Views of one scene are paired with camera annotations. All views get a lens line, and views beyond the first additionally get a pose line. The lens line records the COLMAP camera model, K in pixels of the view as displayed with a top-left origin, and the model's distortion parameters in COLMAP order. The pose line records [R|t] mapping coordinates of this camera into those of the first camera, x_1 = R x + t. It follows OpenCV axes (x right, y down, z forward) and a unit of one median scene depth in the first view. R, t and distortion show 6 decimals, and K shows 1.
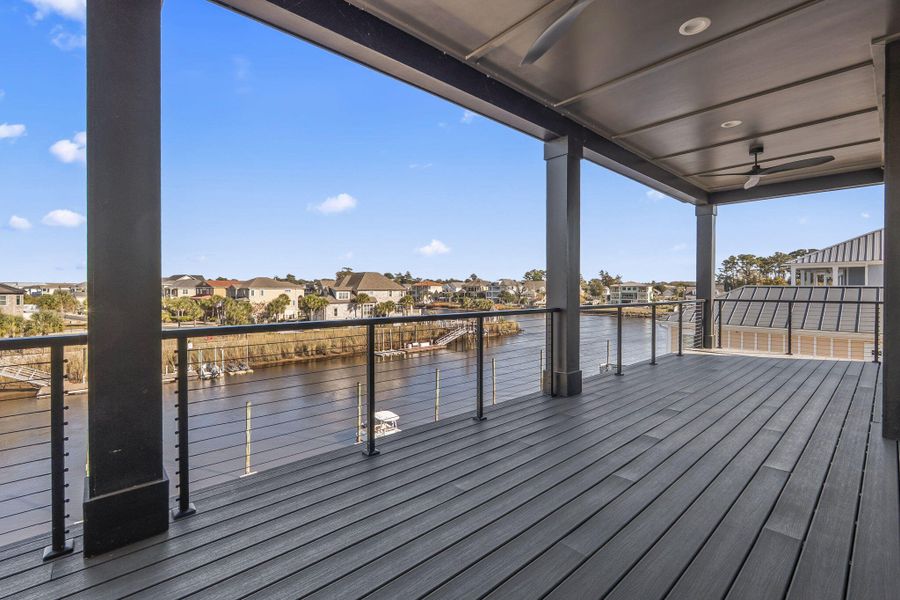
lens RADIAL K [[392.8, 0, 447.5], [0, 392.8, 303.4], [0, 0, 1]] dist [0.000407, 0.000001]
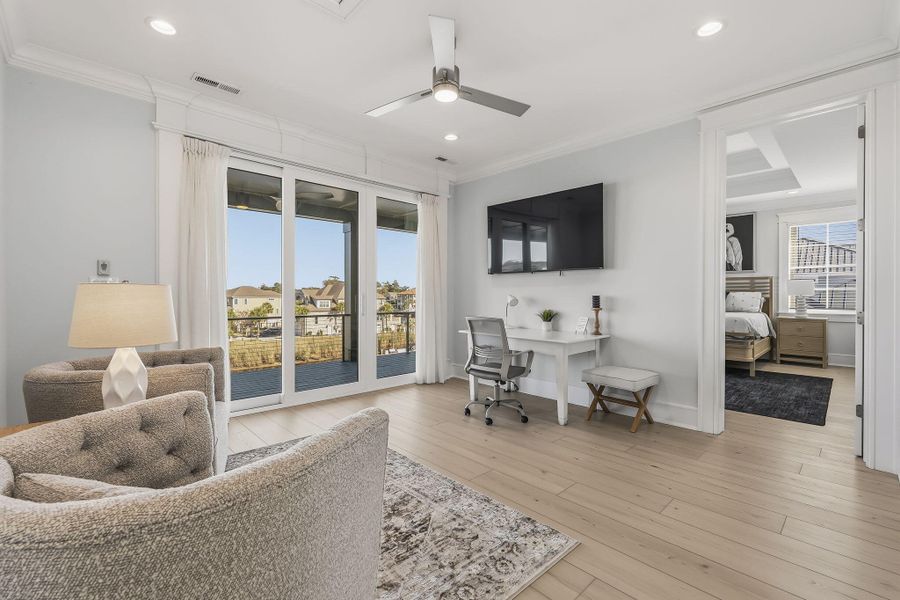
lens RADIAL K [[392.8, 0, 450.8], [0, 392.8, 304.7], [0, 0, 1]] dist [0.000407, 0.000001]
pose [[0.999617, -0.001540, 0.027627, 0.468546], [0.002019, 0.999848, -0.017298, 0.002886], [-0.027596, 0.017347, 0.999469, -0.569673]]
